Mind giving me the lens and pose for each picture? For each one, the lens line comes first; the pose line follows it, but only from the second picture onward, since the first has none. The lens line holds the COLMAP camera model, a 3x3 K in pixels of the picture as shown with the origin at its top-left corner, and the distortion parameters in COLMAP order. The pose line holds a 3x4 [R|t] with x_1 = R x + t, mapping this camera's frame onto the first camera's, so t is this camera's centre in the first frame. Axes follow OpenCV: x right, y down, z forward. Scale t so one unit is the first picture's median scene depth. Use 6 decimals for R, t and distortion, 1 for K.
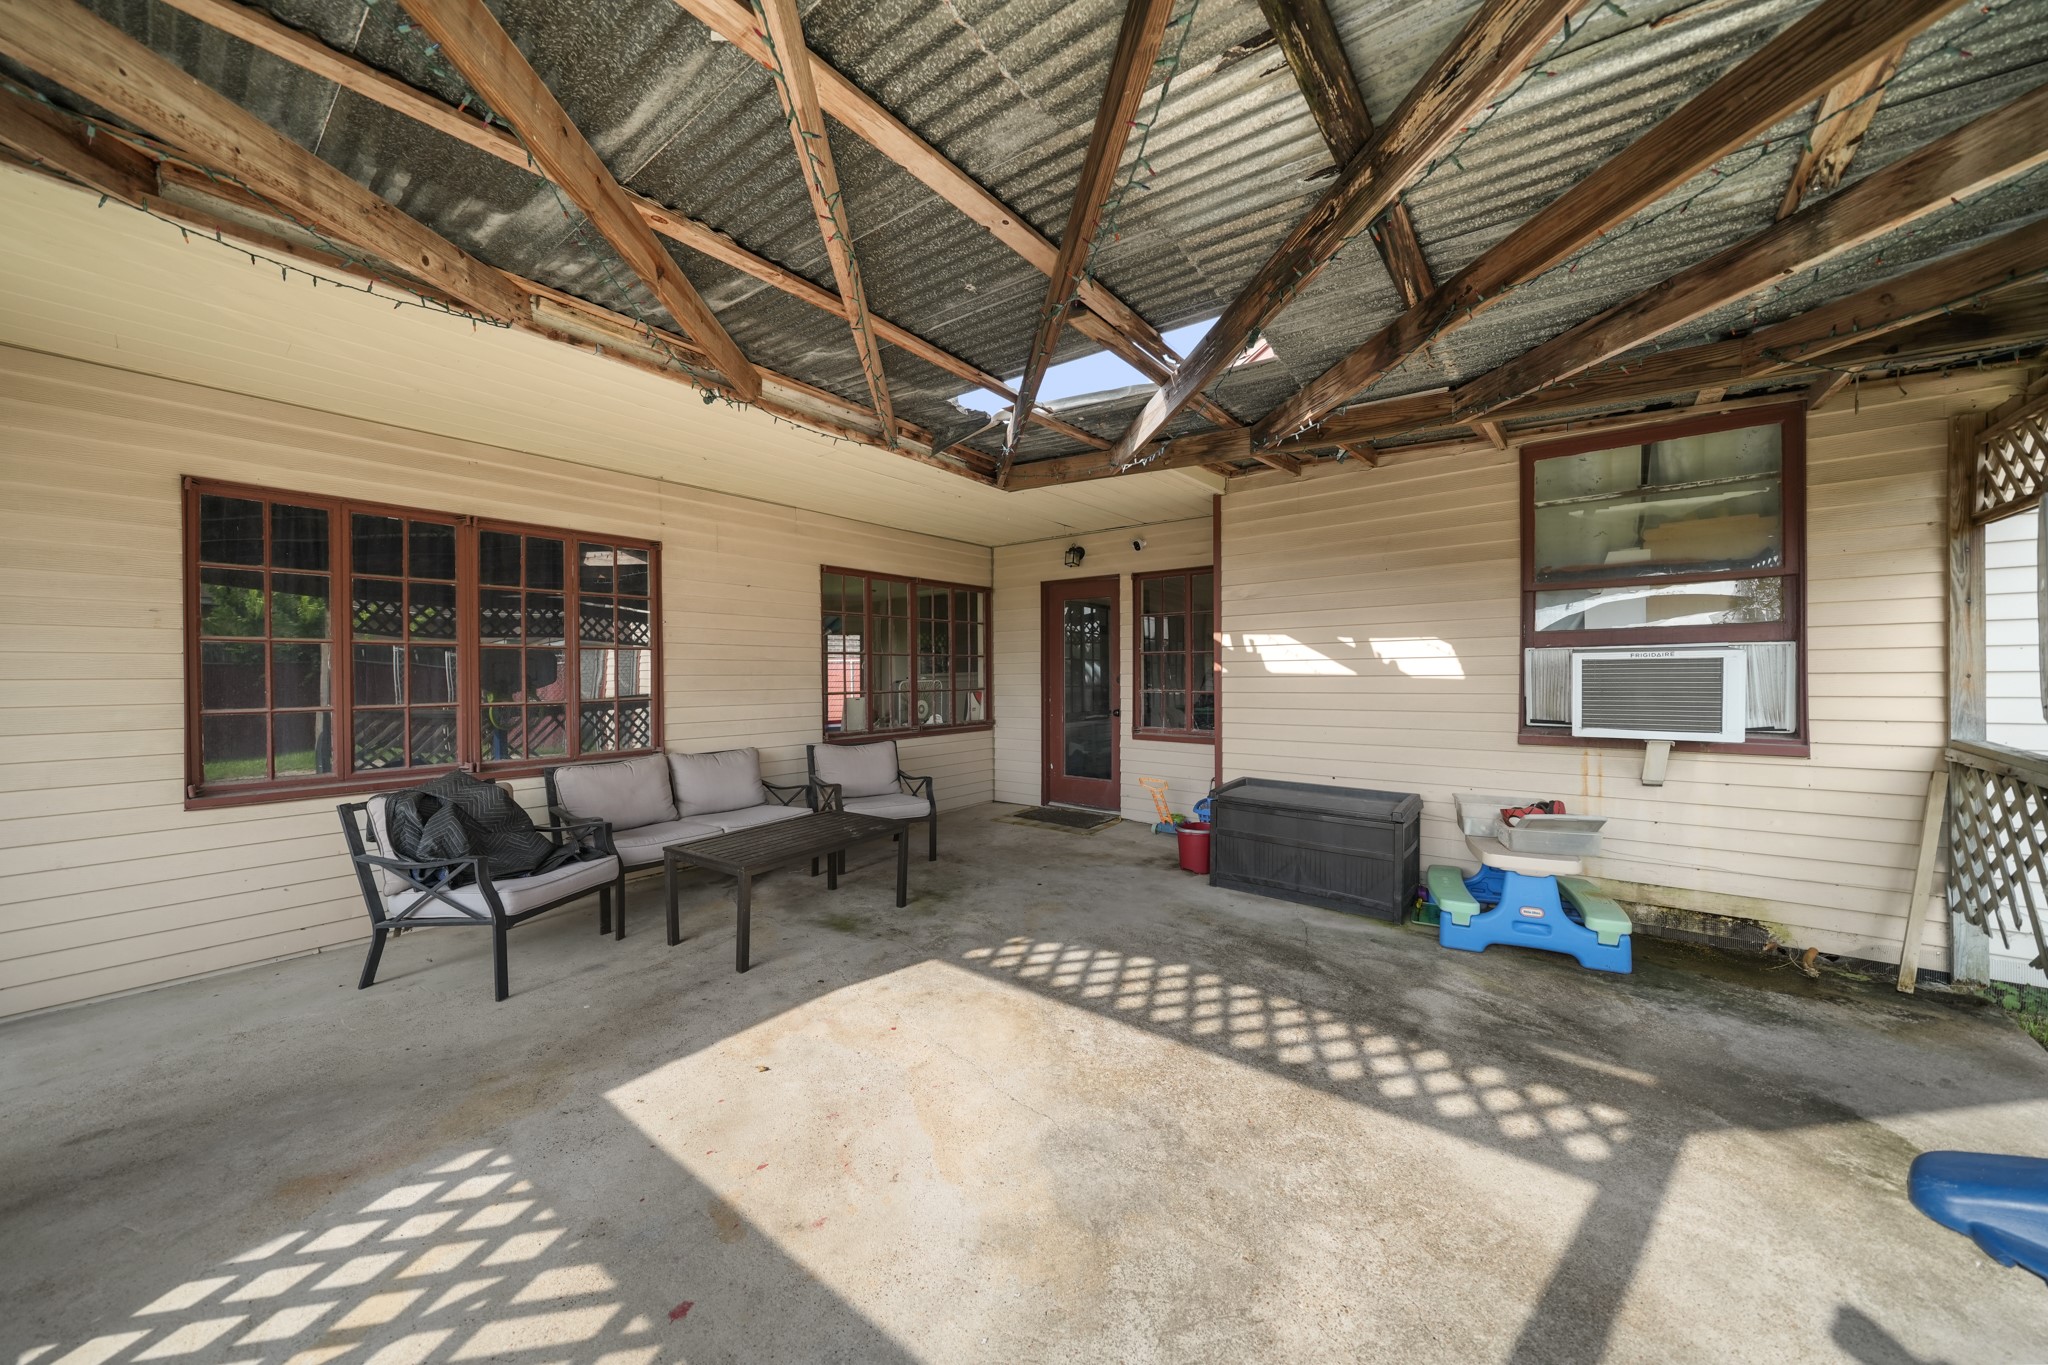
lens RADIAL K [[699.1, 0, 1024.6], [0, 699.1, 675.6], [0, 0, 1]] dist [-0.002156, -0.000244]
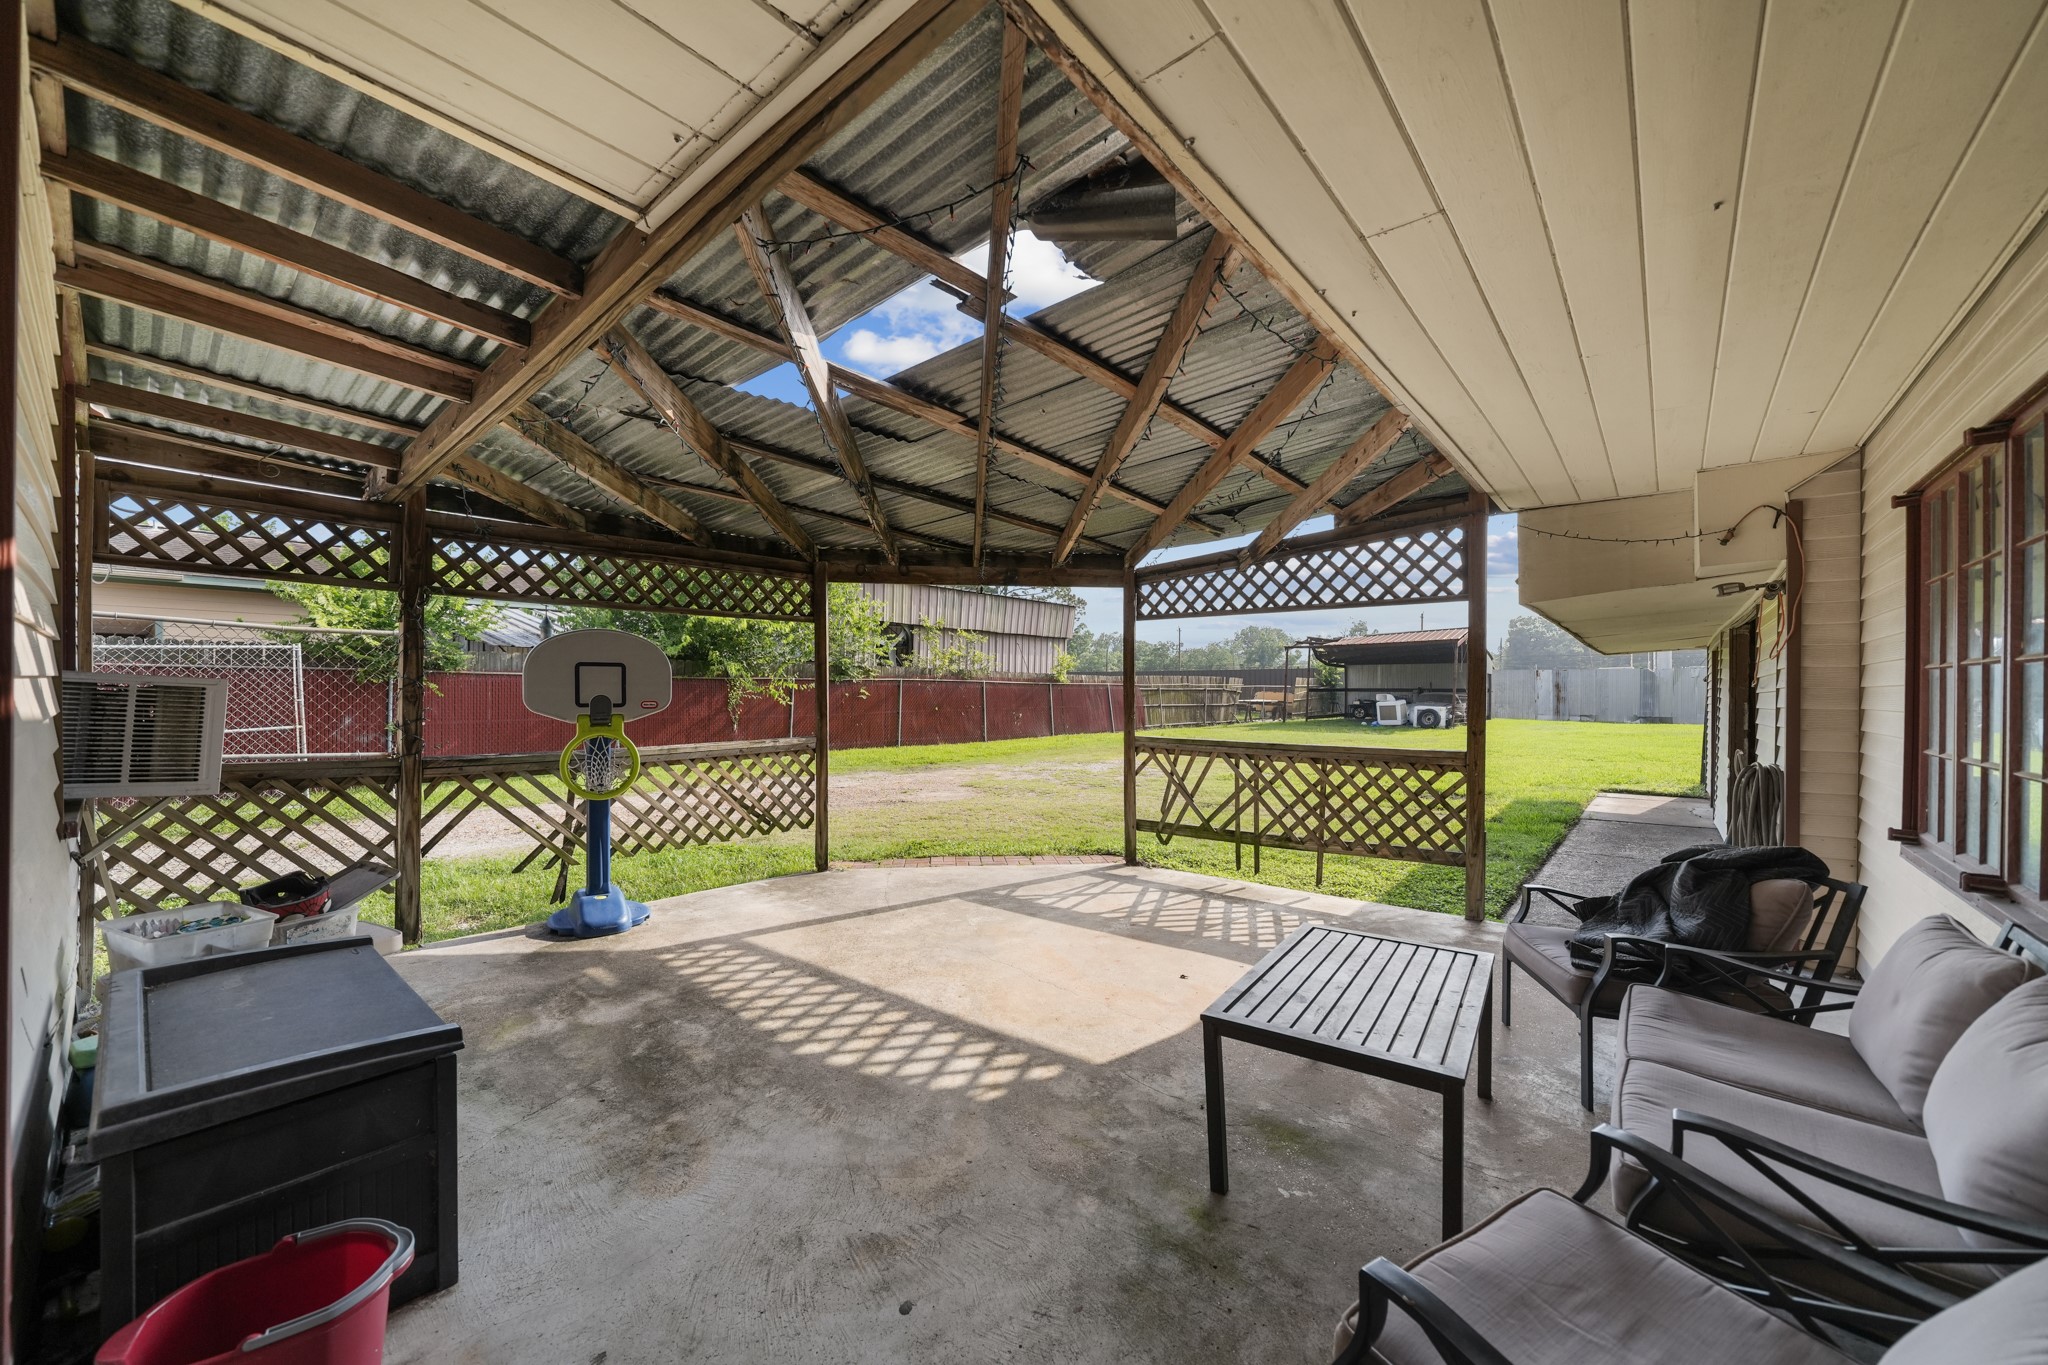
lens RADIAL K [[759.5, 0, 1023.5], [0, 759.5, 690.6], [0, 0, 1]] dist [-0.002975, -0.000309]
pose [[-0.999458, 0.003660, 0.032711, -0.084892], [0.003843, 0.999977, 0.005536, -0.029130], [-0.032690, 0.005659, -0.999450, 2.161034]]
